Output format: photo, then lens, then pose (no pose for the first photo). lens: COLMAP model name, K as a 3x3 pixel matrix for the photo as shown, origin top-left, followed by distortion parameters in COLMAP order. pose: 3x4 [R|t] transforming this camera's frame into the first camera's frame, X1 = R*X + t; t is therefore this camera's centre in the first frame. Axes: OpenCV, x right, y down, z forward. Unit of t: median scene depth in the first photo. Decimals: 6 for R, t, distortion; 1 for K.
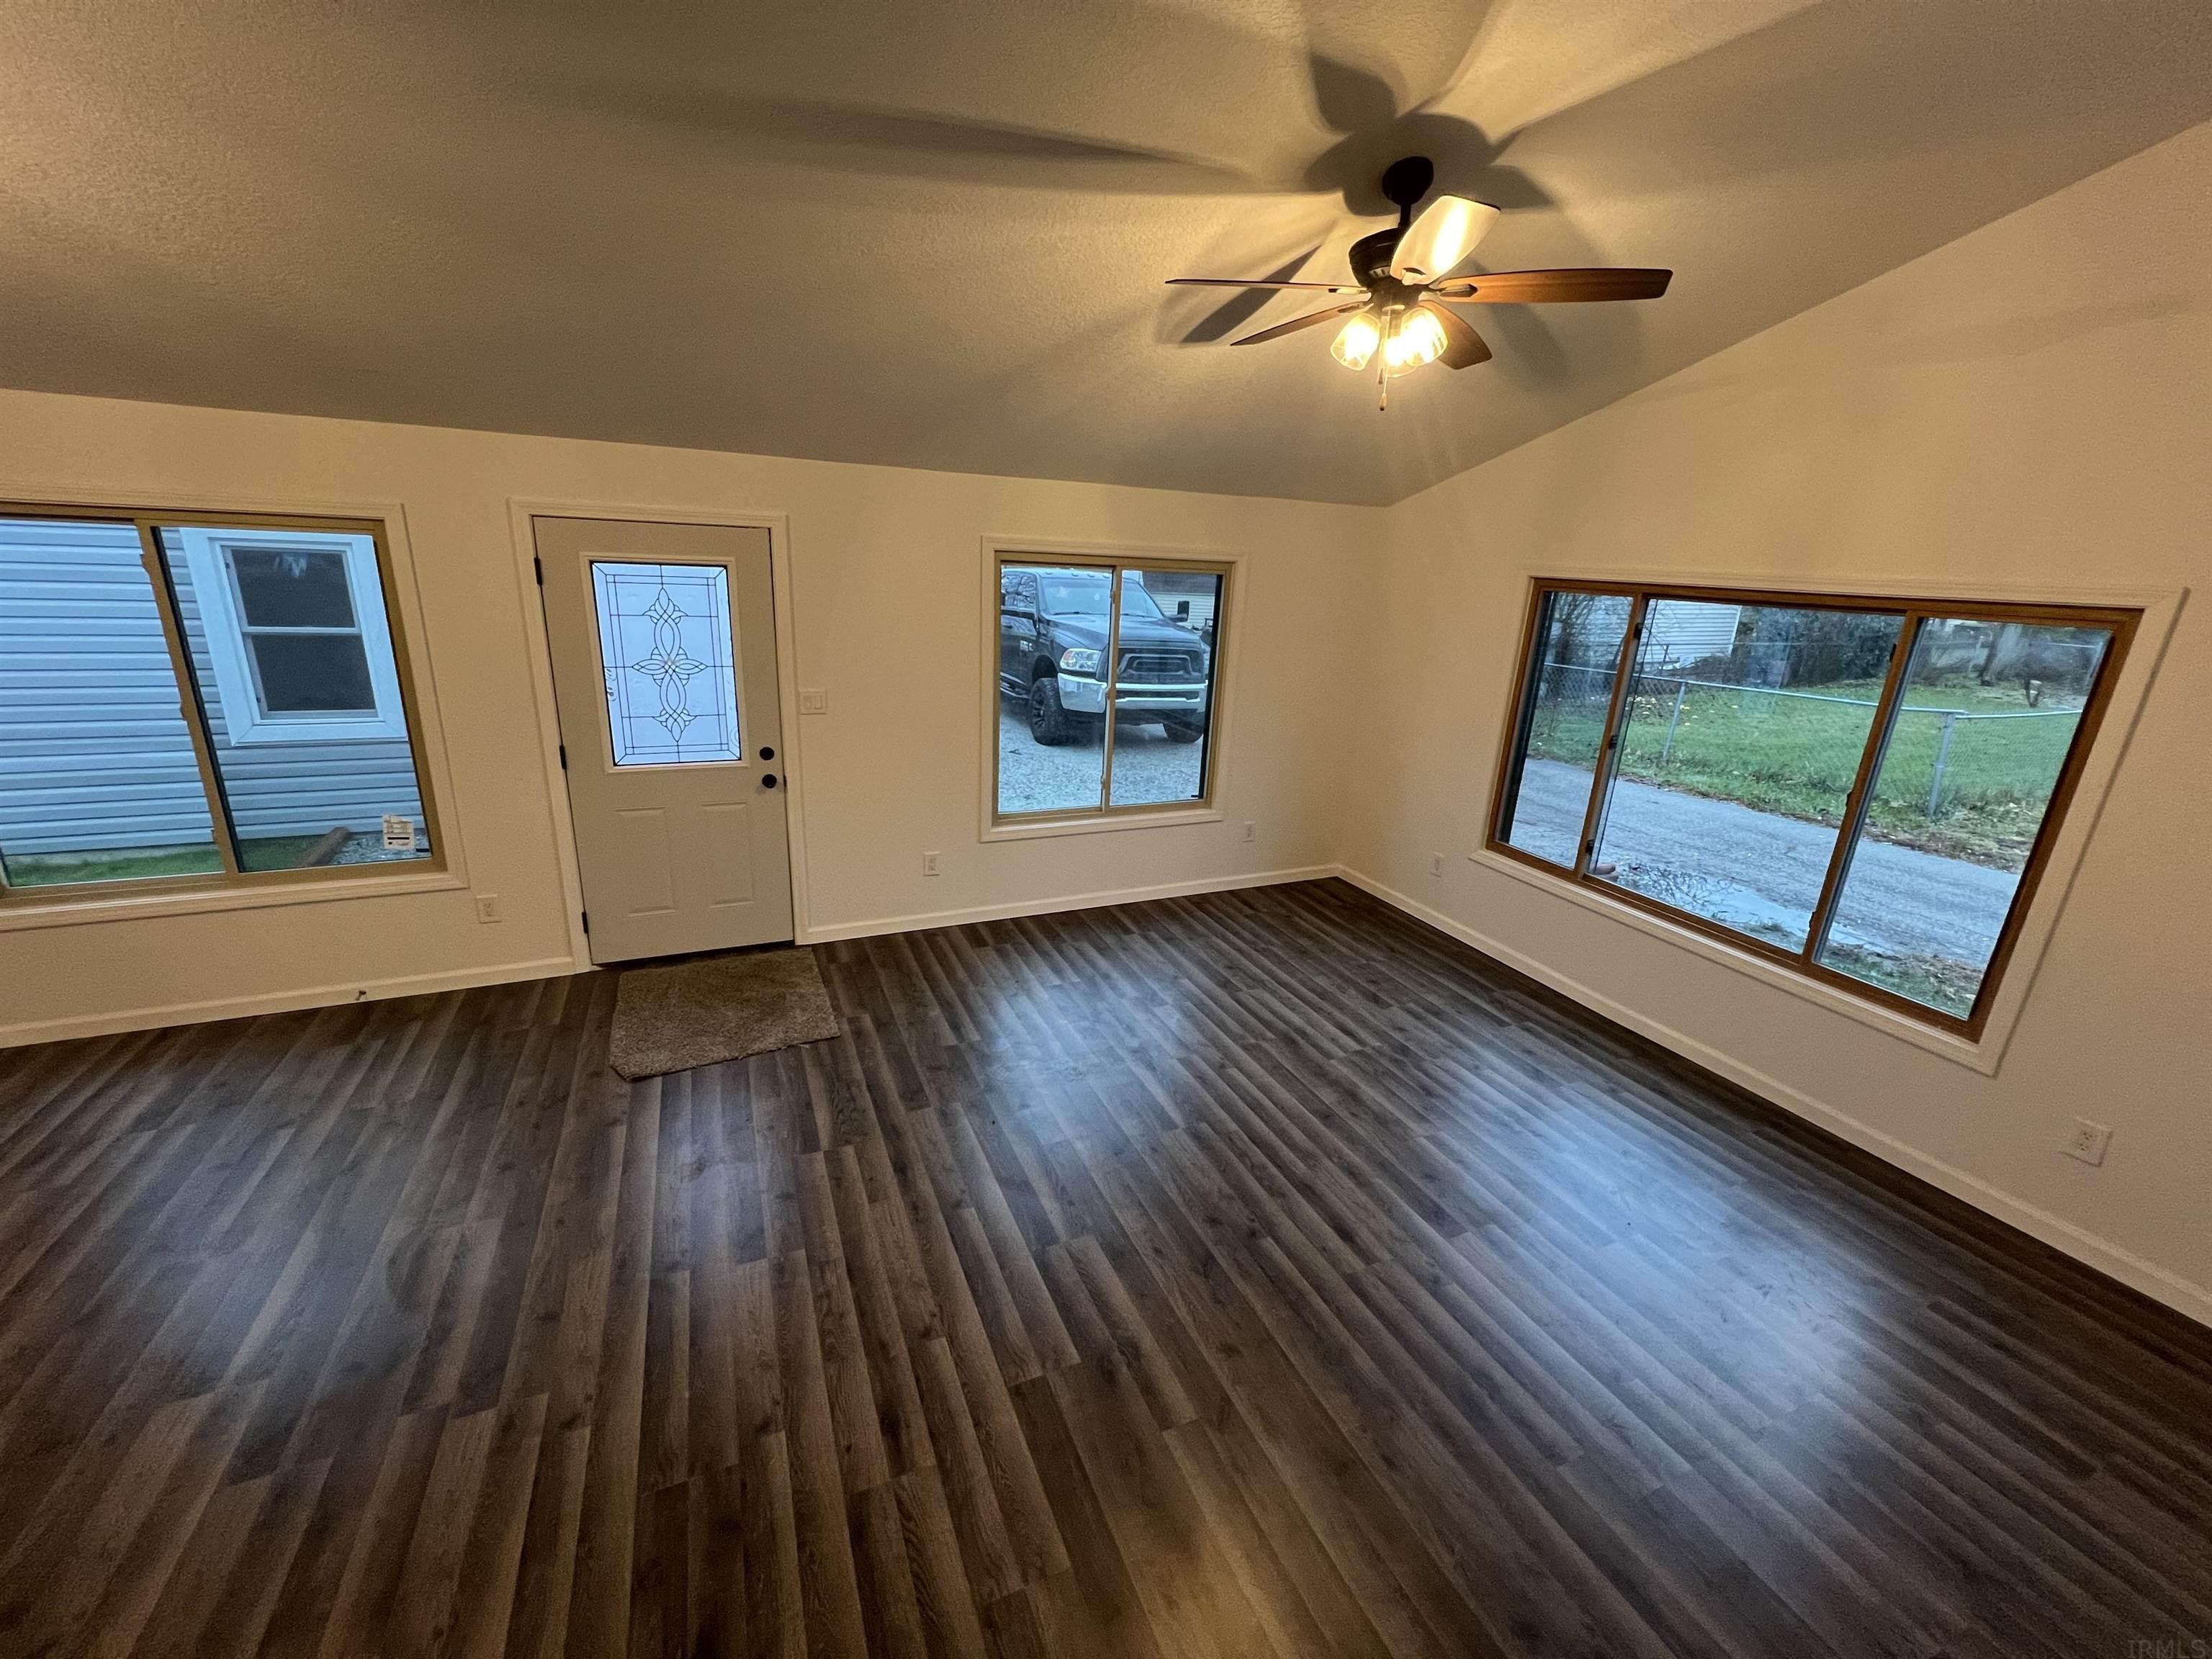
lens RADIAL K [[881.2, 0, 1103.1], [0, 881.2, 820.7], [0, 0, 1]] dist [-0.001570, 0.000872]
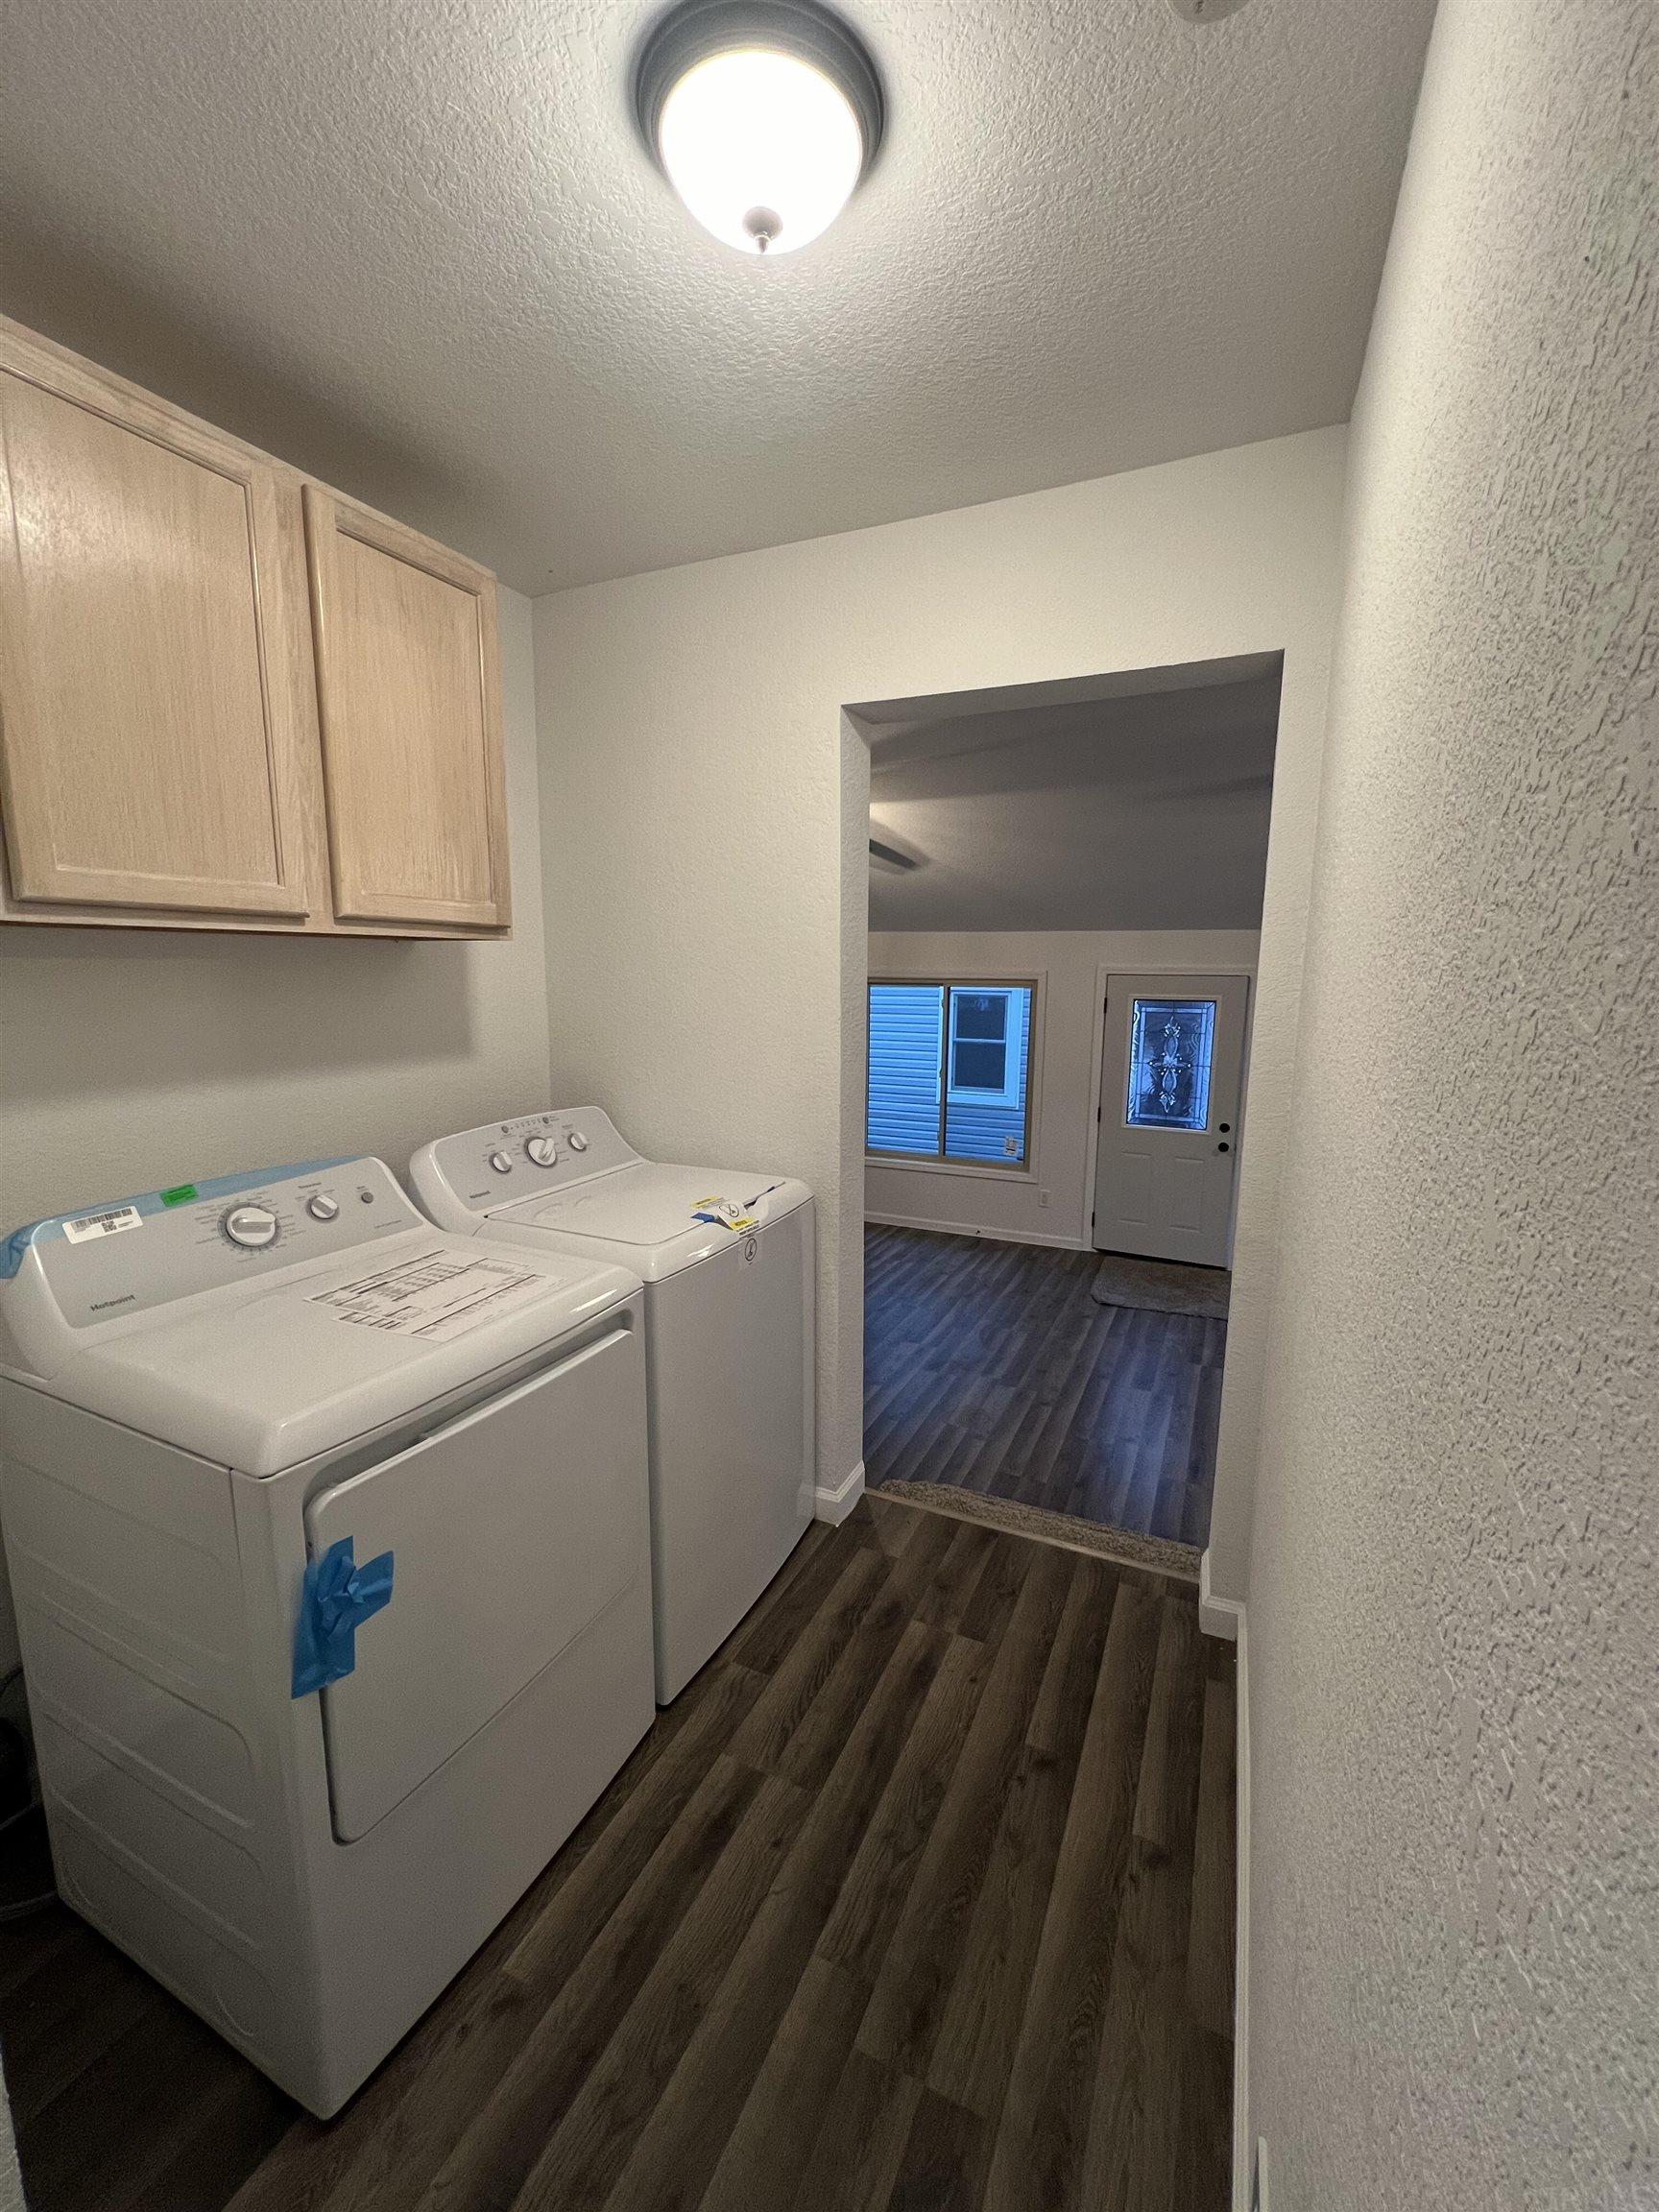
lens RADIAL K [[881.2, 0, 824.8], [0, 881.2, 1107.5], [0, 0, 1]] dist [-0.001570, 0.000872]
pose [[0.649721, 0.077058, -0.756257, 0.318314], [-0.197911, 0.977688, -0.070411, 0.138981], [0.733958, 0.195419, 0.650475, -0.480331]]
